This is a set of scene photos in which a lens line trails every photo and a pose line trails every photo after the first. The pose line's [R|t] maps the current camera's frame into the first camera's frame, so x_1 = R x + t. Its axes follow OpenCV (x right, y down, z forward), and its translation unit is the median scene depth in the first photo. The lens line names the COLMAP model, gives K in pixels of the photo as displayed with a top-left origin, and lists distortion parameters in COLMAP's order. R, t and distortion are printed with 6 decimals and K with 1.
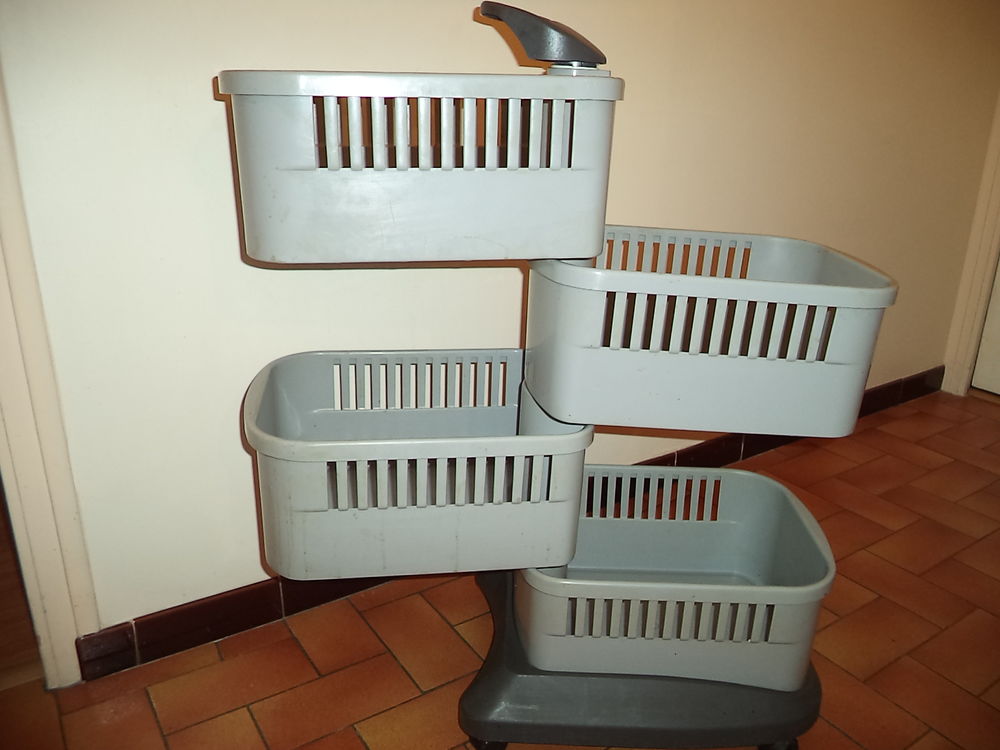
lens RADIAL K [[812.8, 0, 500.0], [0, 812.8, 375.0], [0, 0, 1]] dist [-0.034457, 0.011005]
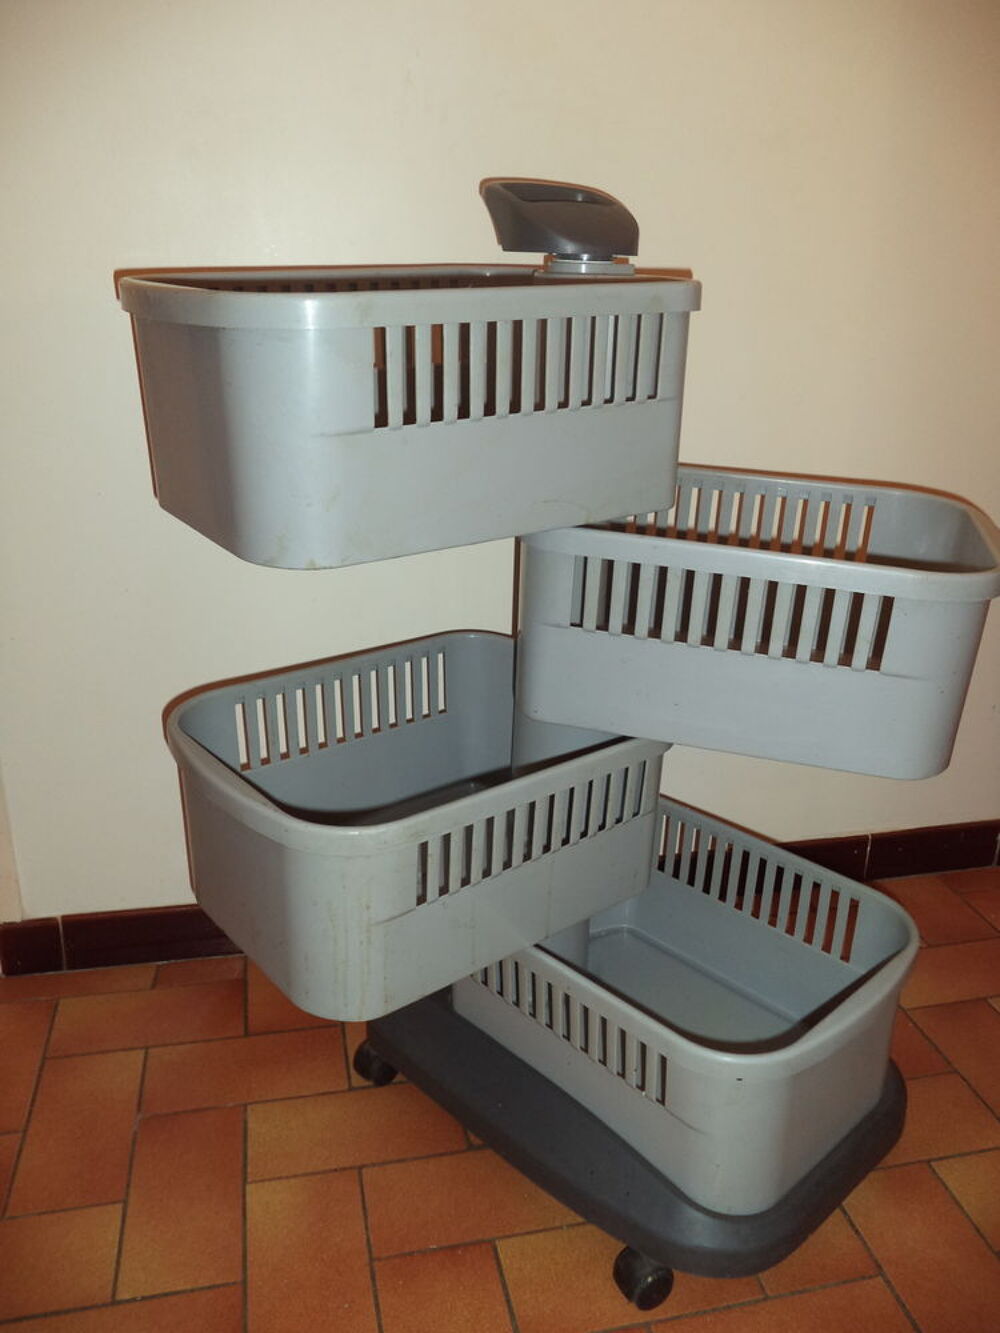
lens RADIAL K [[1083.4, 0, 491.9], [0, 1083.4, 665.6], [0, 0, 1]] dist [-0.034457, 0.011005]
pose [[0.929473, 0.119911, -0.348856, 0.329668], [-0.120045, 0.992540, 0.021321, -0.036049], [0.348810, 0.022061, 0.936934, 0.091953]]
